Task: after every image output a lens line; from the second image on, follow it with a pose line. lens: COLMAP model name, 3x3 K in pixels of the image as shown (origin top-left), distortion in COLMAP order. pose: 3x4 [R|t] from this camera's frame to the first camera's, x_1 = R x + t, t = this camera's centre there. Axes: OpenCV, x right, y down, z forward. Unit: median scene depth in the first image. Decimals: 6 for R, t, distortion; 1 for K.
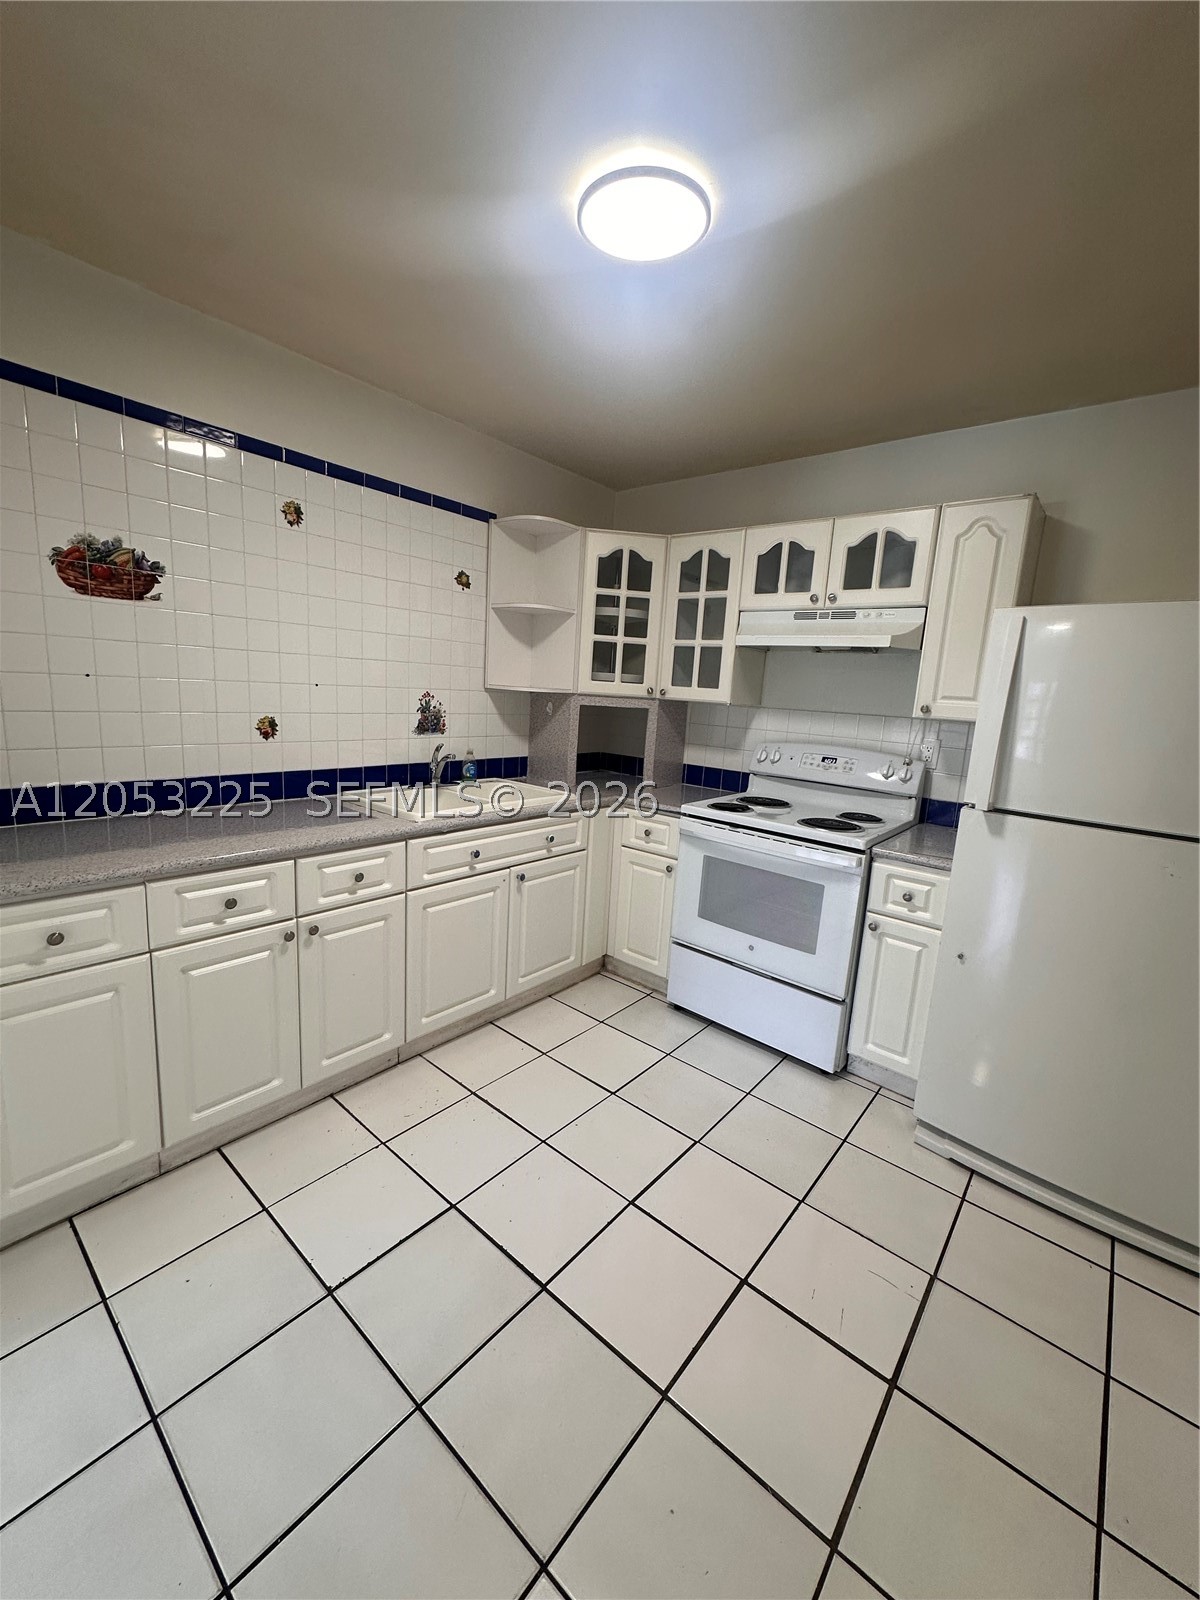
lens RADIAL K [[640.3, 0, 600.0], [0, 640.3, 800.0], [0, 0, 1]] dist [-0.000806, 0.000037]
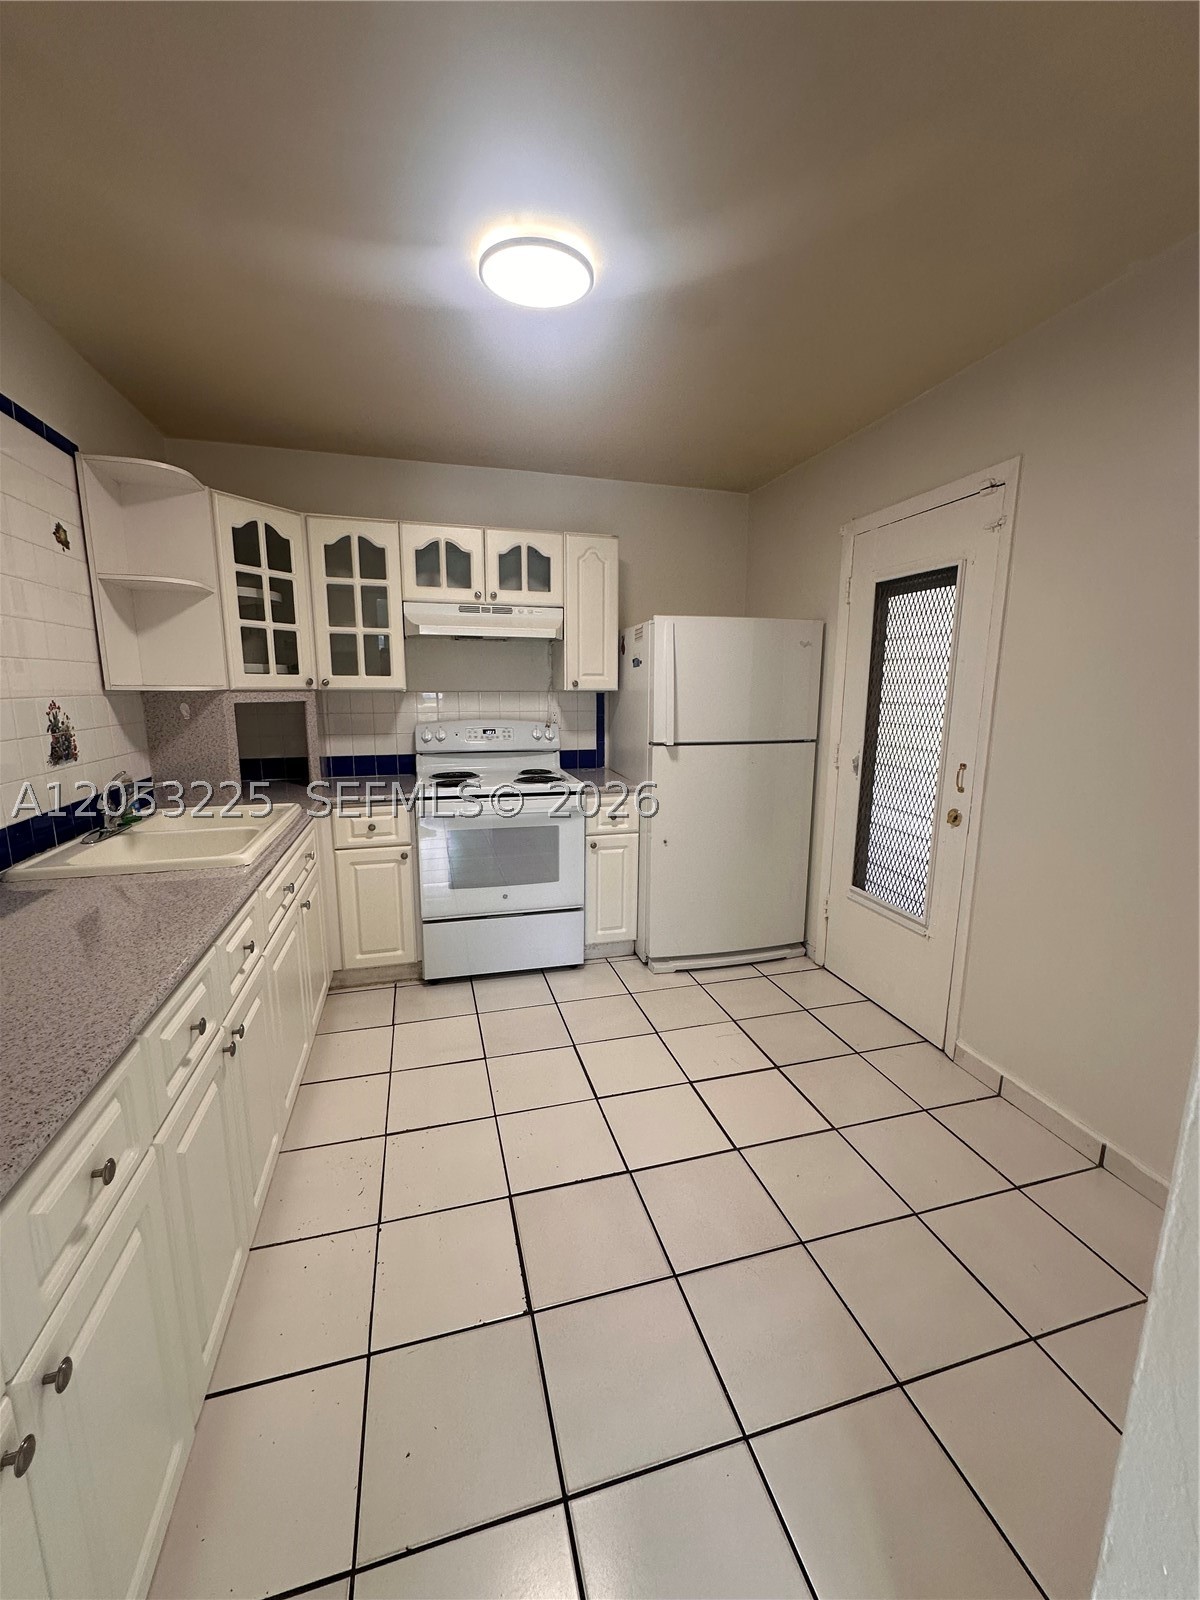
lens RADIAL K [[640.3, 0, 600.0], [0, 640.3, 800.0], [0, 0, 1]] dist [-0.000806, 0.000037]
pose [[0.561724, -0.203190, 0.801985, -0.499572], [0.175124, 0.976608, 0.124773, -0.049892], [-0.808578, 0.070359, 0.584168, 0.145652]]
